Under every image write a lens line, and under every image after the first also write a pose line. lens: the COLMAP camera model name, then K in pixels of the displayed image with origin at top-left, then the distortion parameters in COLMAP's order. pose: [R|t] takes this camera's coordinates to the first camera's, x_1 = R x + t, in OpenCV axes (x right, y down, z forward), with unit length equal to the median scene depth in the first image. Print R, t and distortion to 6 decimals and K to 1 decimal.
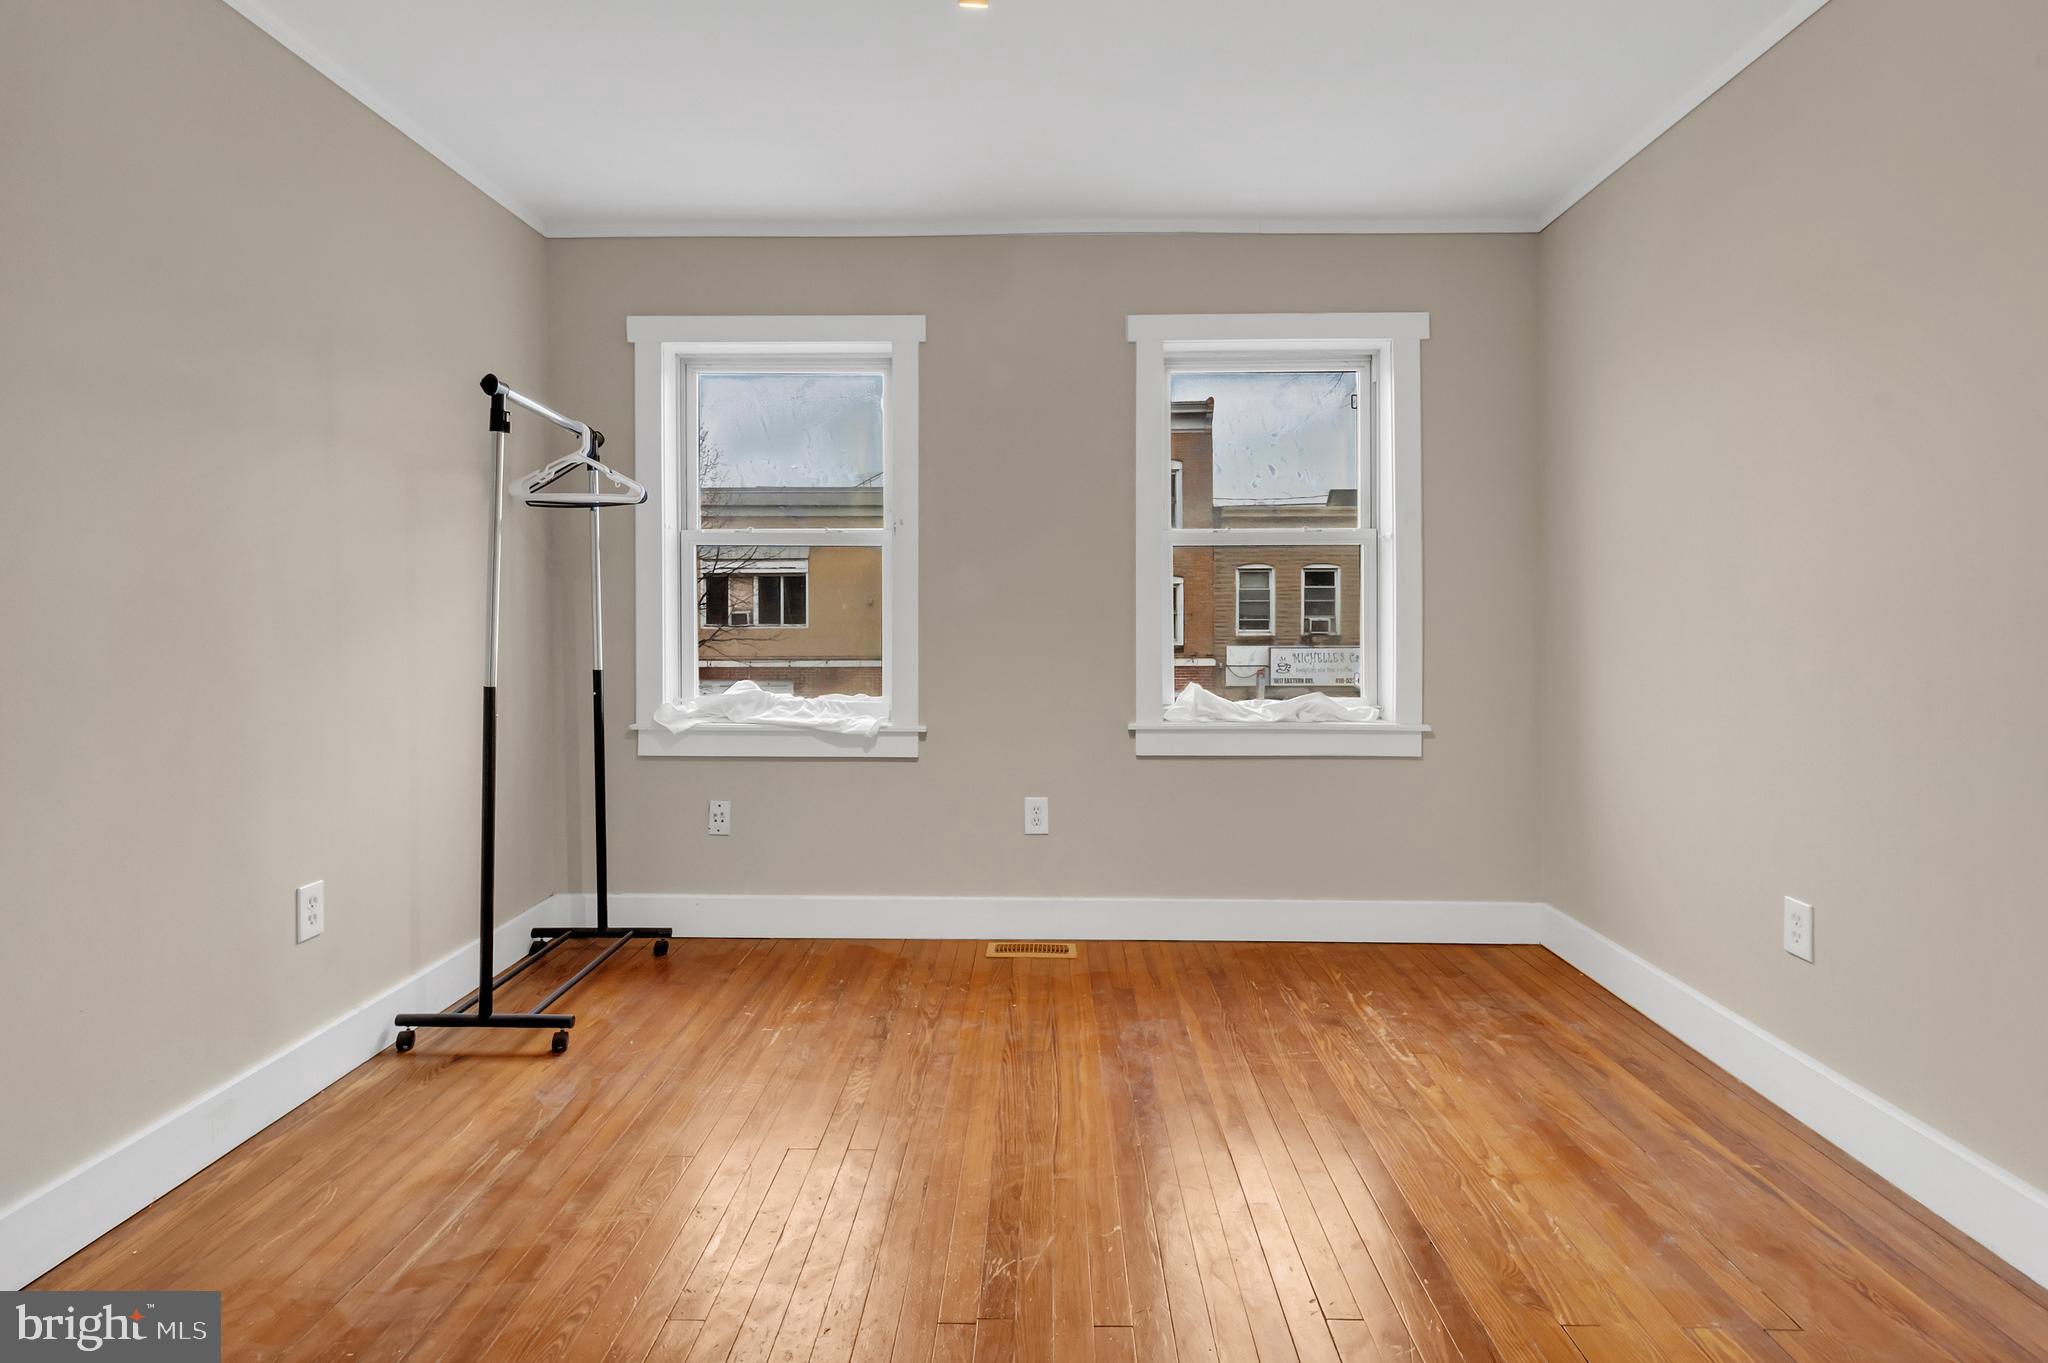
lens RADIAL K [[1043.9, 0, 1029.6], [0, 1043.9, 613.6], [0, 0, 1]] dist [-0.005753, -0.000975]
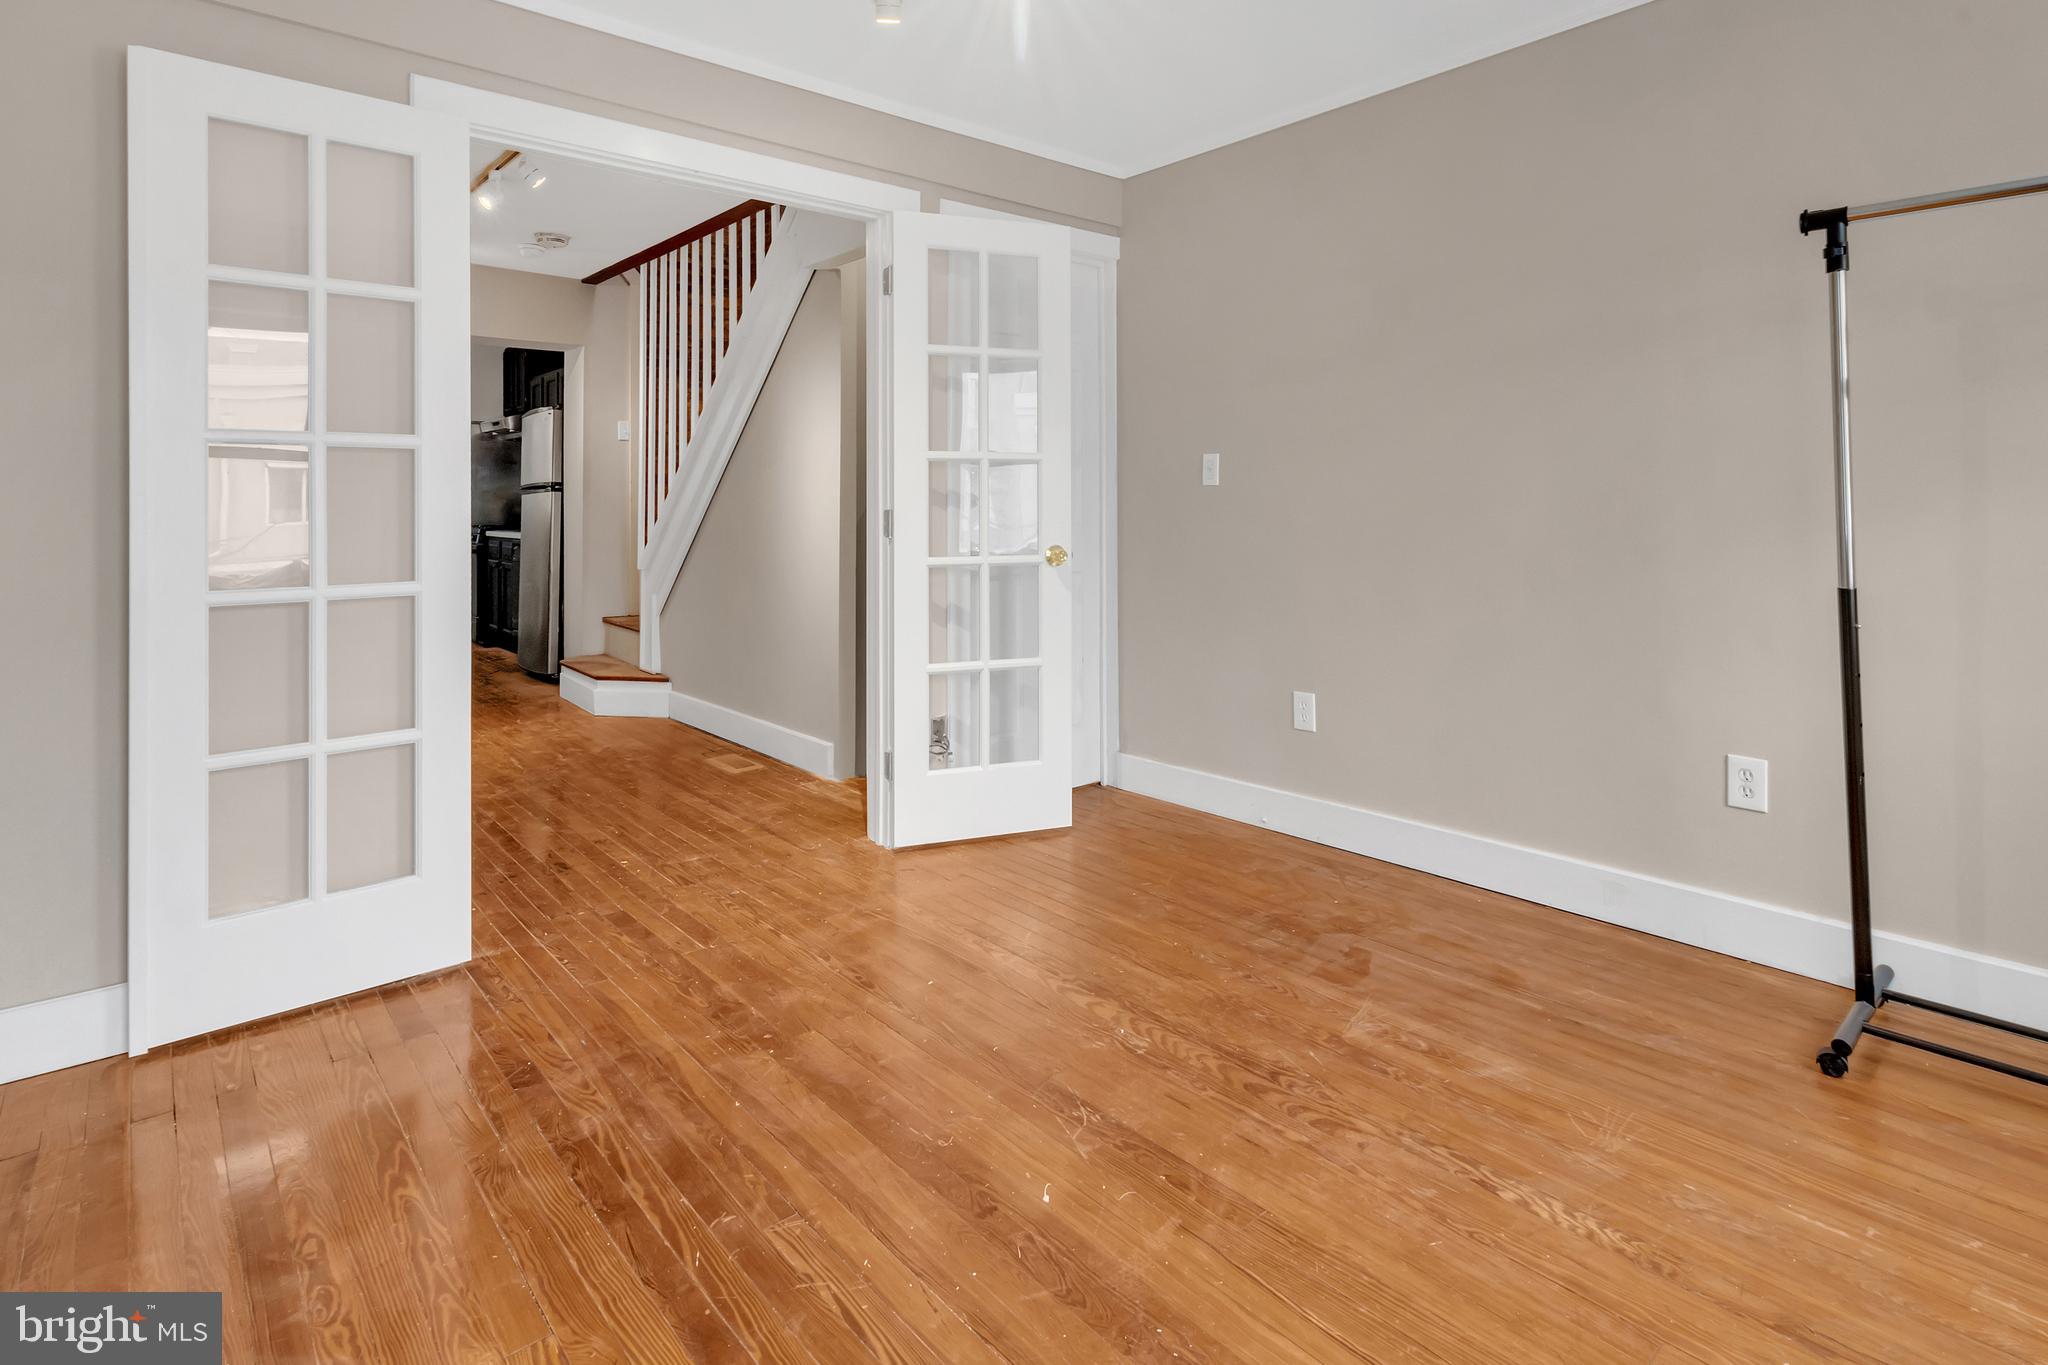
lens RADIAL K [[1023.1, 0, 1029.0], [0, 1023.1, 504.7], [0, 0, 1]] dist [0.000798, 0.000213]
pose [[-0.739439, 0.009360, -0.673159, 0.360893], [0.013481, 0.999909, -0.000904, -0.001812], [0.673089, -0.009744, -0.739497, 0.870477]]
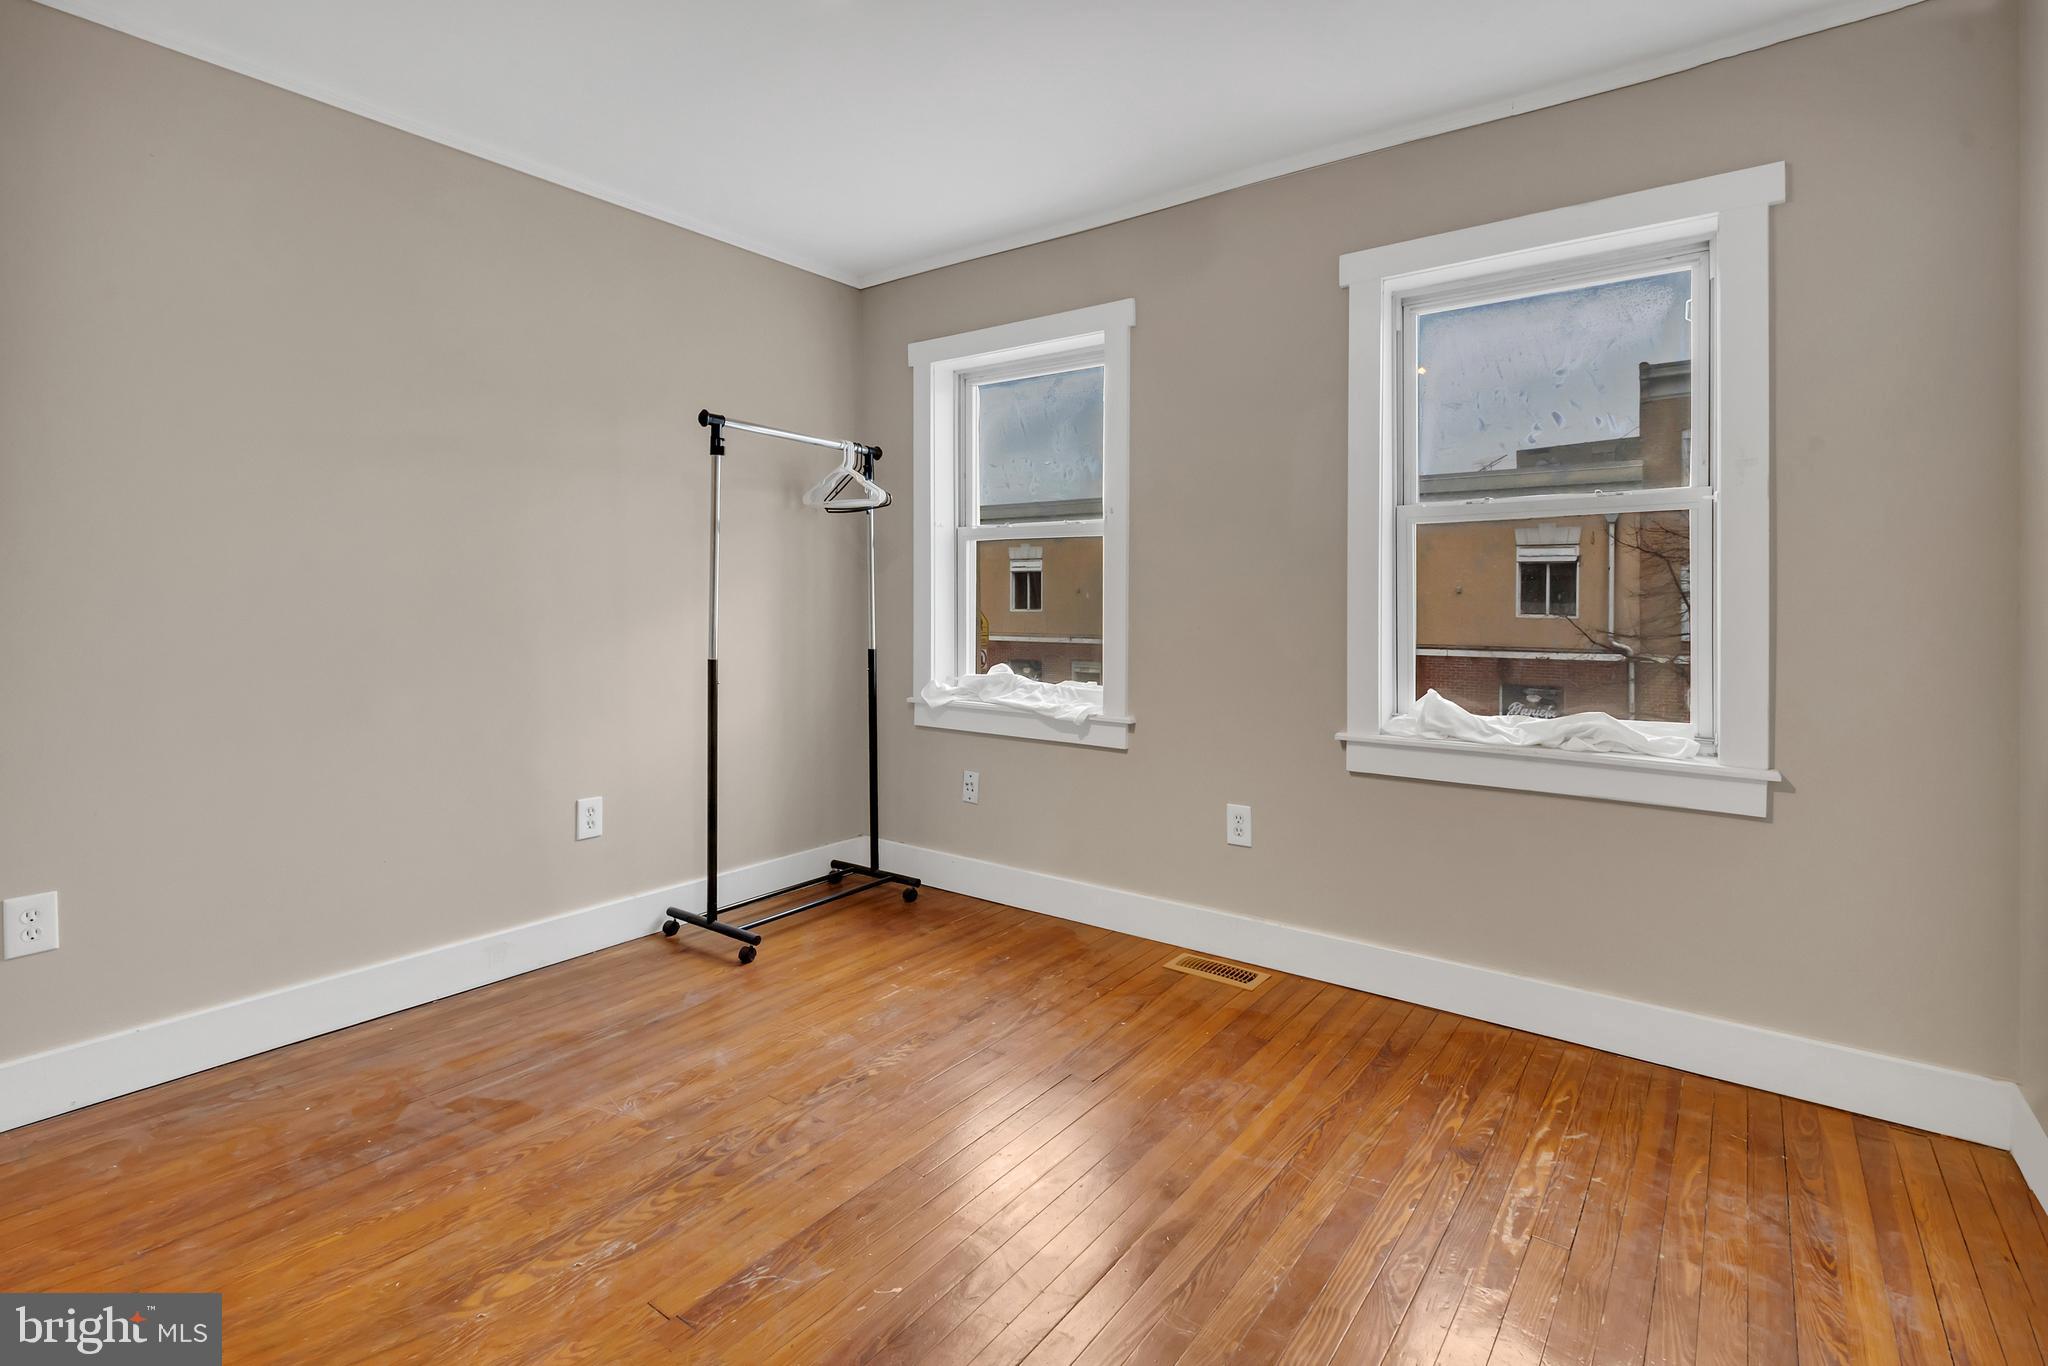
lens RADIAL K [[964.9, 0, 1028.0], [0, 964.9, 604.6], [0, 0, 1]] dist [0.000503, -0.000601]
pose [[0.814020, 0.007186, -0.580792, 0.347853], [-0.005009, 0.999973, 0.005352, -0.002887], [0.580815, -0.001448, 0.814034, 0.207007]]
